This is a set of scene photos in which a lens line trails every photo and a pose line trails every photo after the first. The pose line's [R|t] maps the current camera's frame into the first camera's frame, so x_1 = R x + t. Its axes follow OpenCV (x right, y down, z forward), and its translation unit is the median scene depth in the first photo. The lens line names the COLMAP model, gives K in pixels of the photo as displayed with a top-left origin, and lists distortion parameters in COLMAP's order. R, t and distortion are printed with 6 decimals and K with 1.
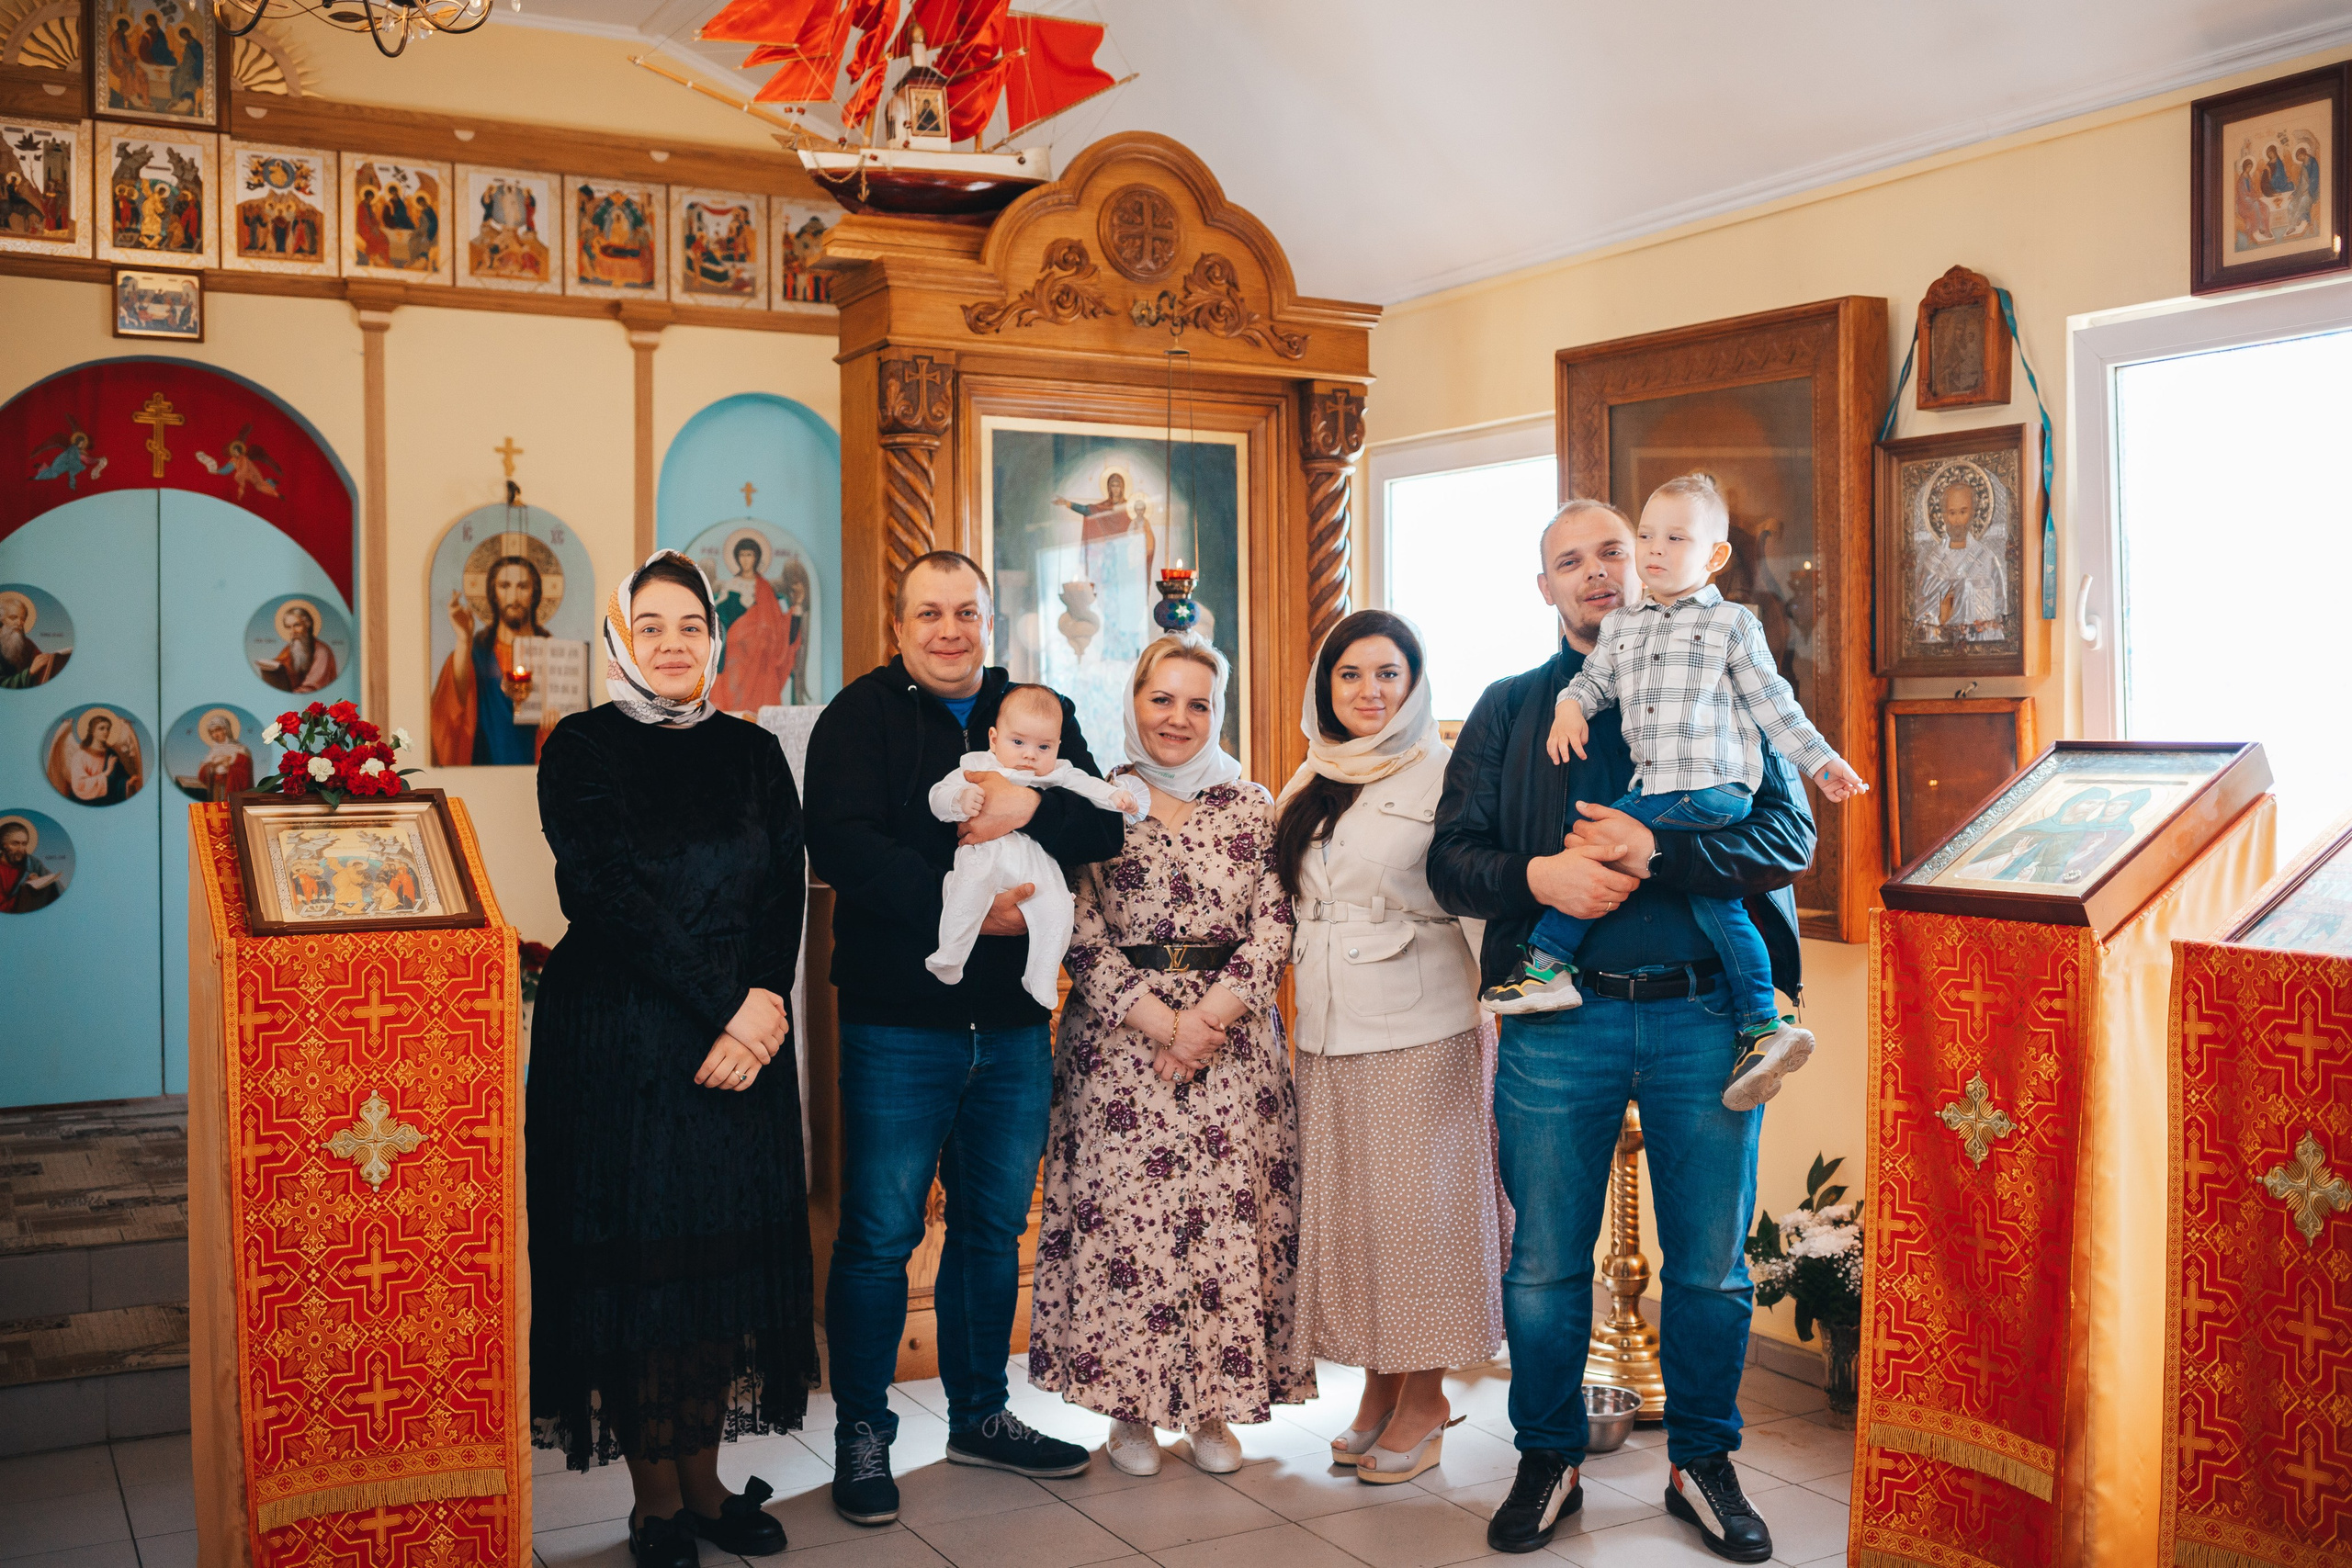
lens RADIAL K [[2267.2, 0, 1187.2], [0, 2267.2, 763.4], [0, 0, 1]] dist [-0.075892, 0.061473]
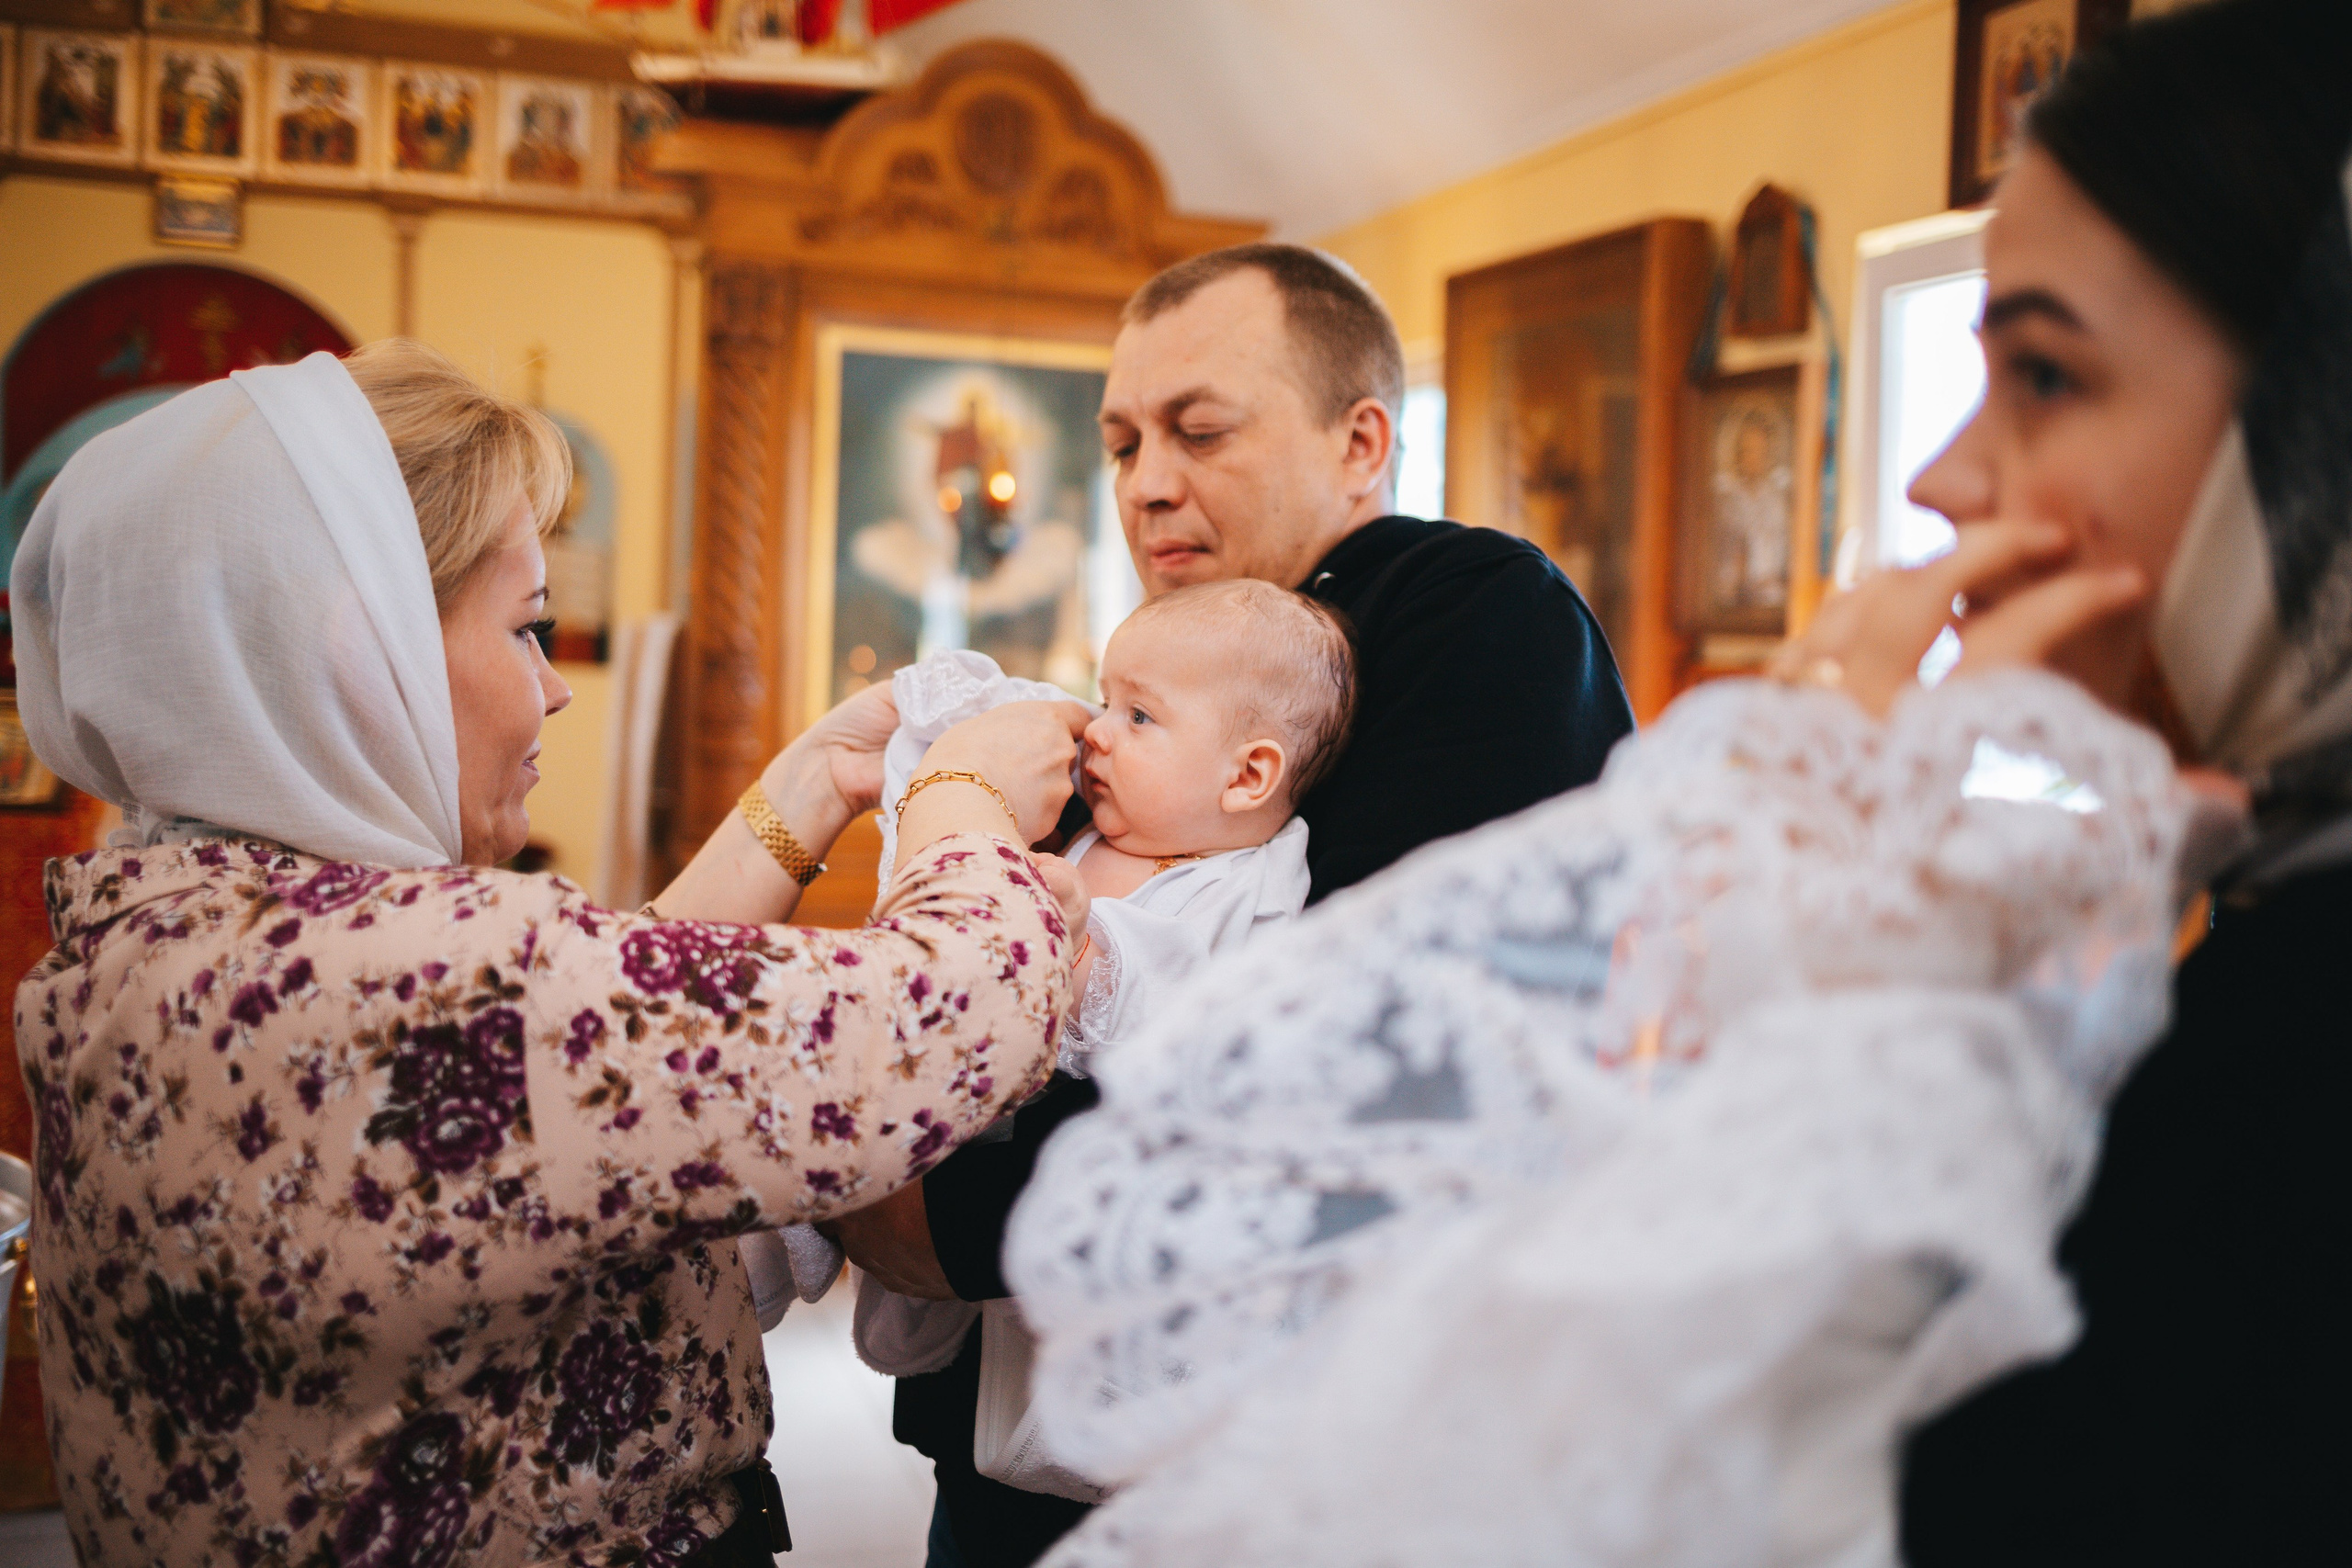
lens RADIAL K [[2267.2, 0, 1187.2], [0, 2267.2, 763.4], [0, 0, 1]] dist [-0.075892, 0.061473]
pose [[0.981317, 0.055011, -0.184363, 0.195425], [-0.049005, 0.998114, 0.036982, -0.008180], [0.186050, -0.027256, 0.982162, 0.051515]]
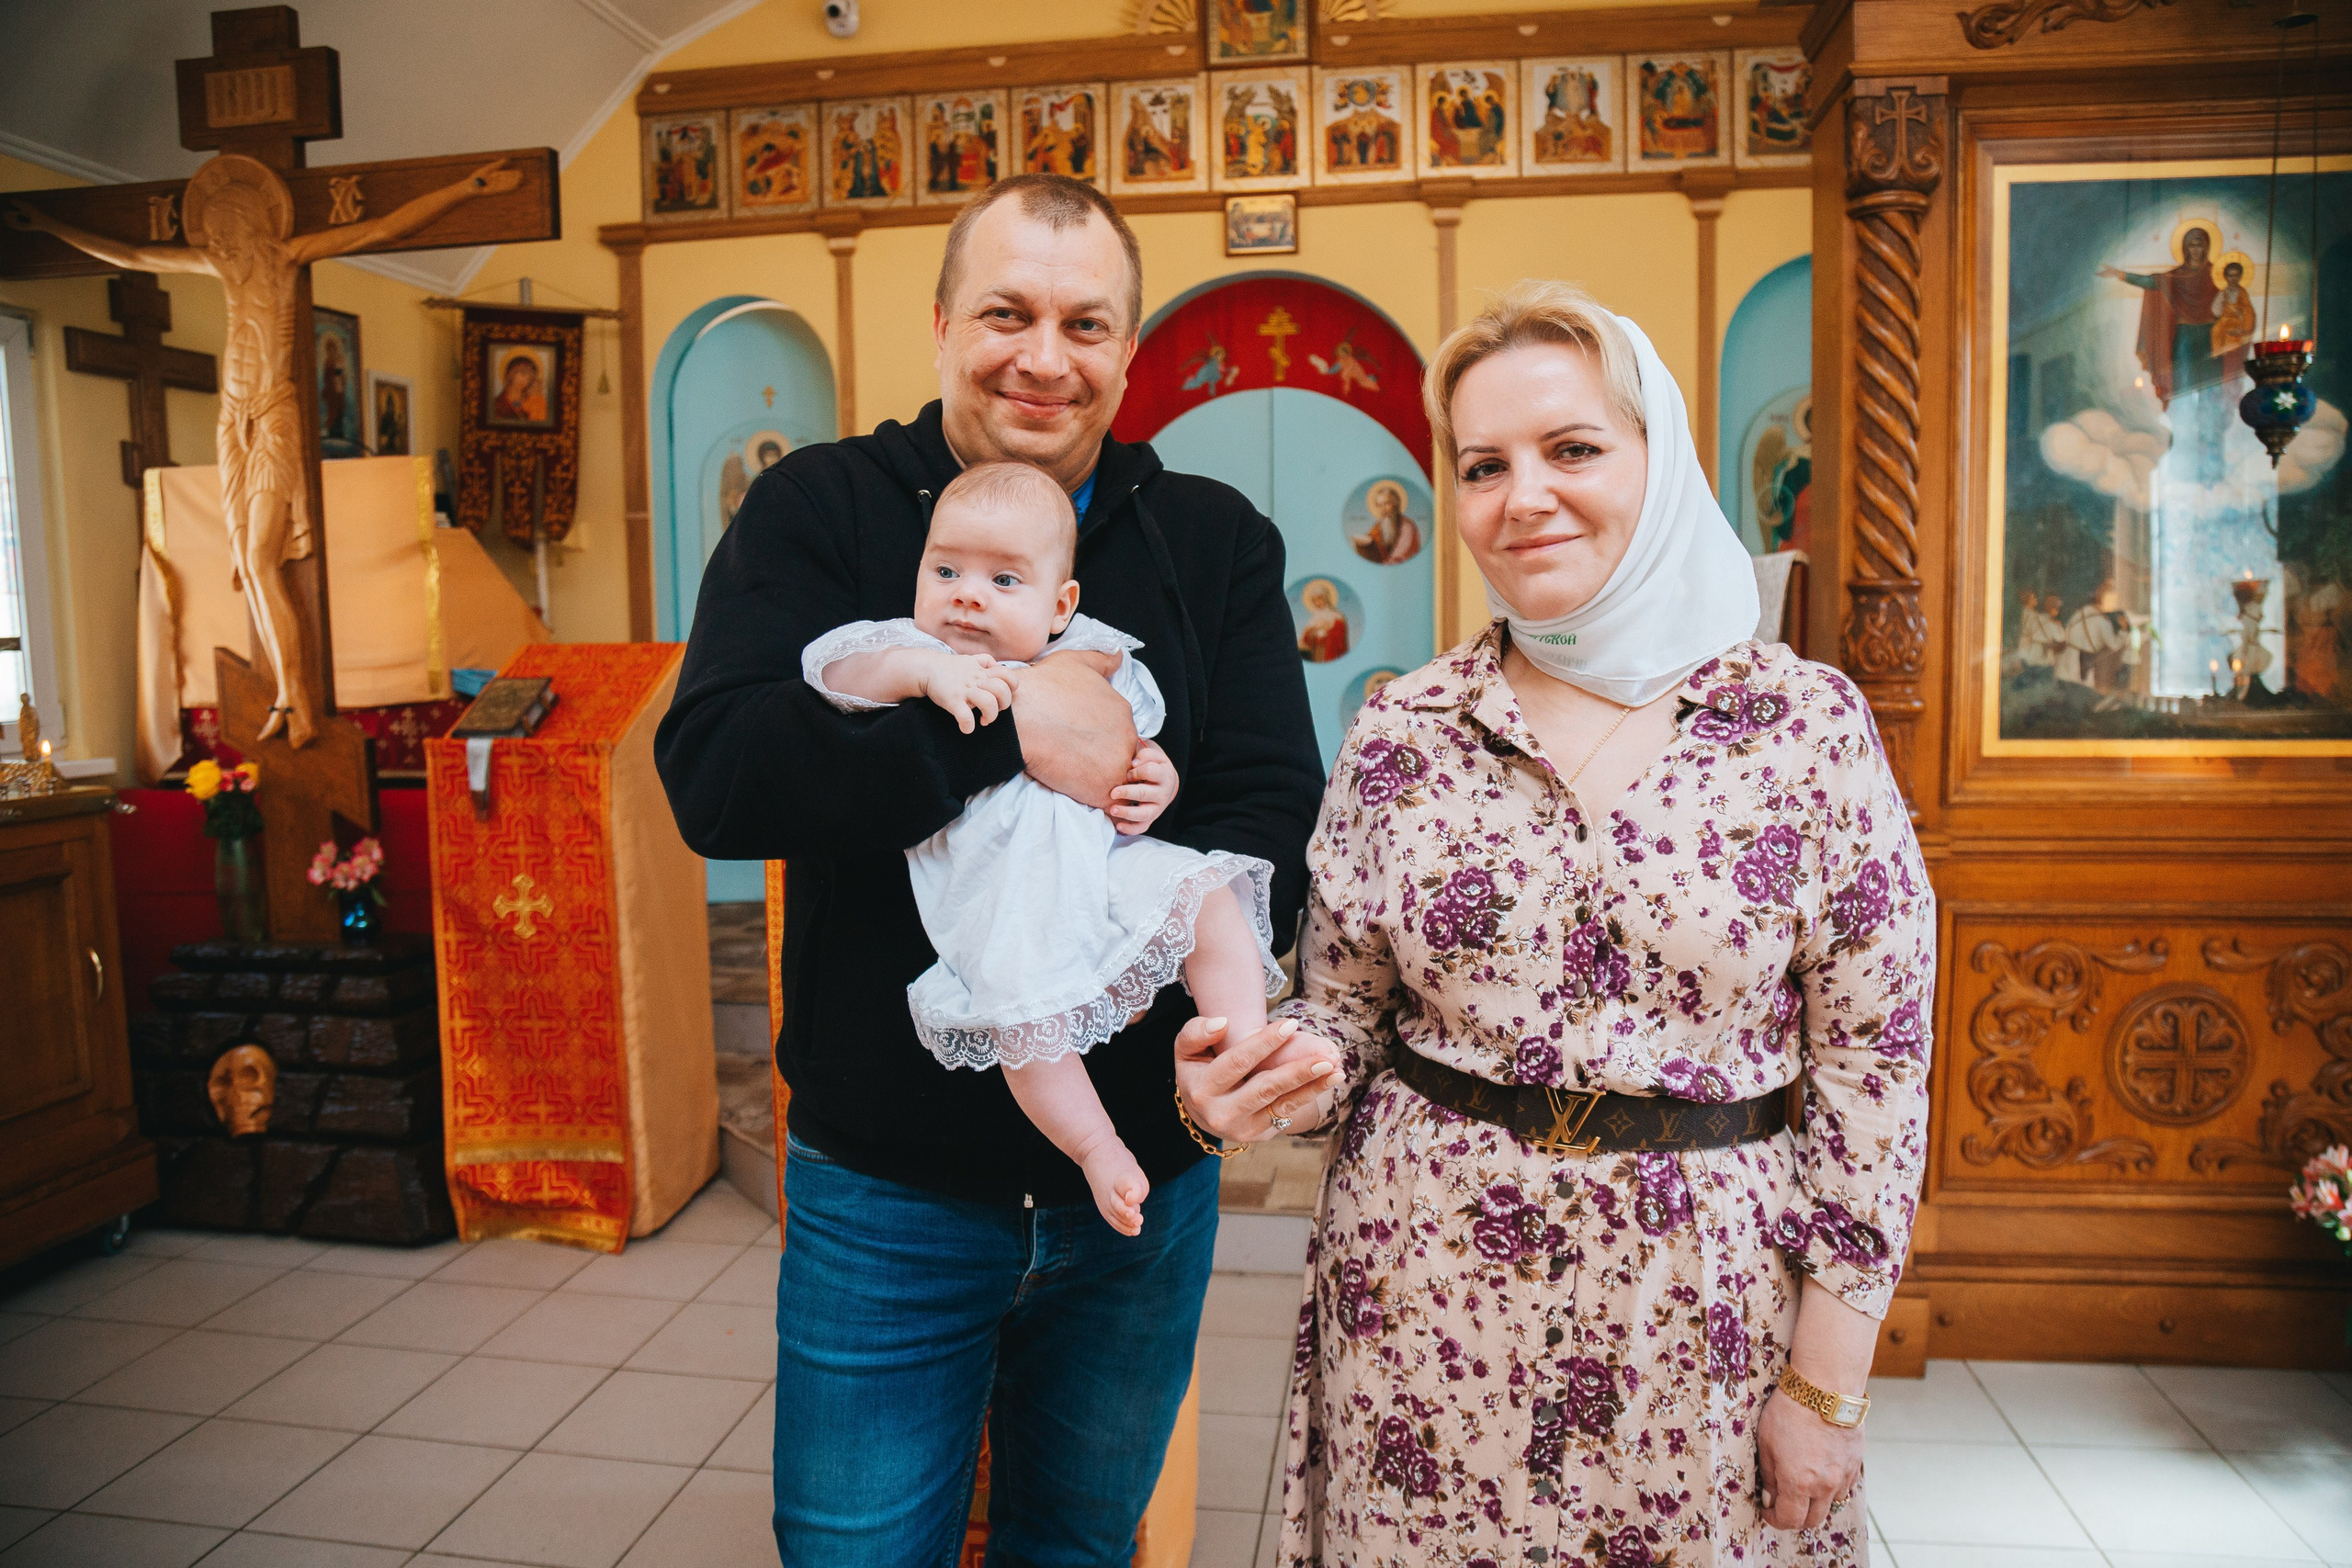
lens RADIAL K [[1609.6, 0, 1182.9], [0, 1609.6, 790.9], [0, 0, 1]] dist [-0.123110, 0.071540]
pose [[0.787806, 0.058875, -0.613102, 0.020541], [-0.002909, 0.995765, 0.091884, 0.008009], [0.615916, -0.070603, 0.784642, 0.312130]]
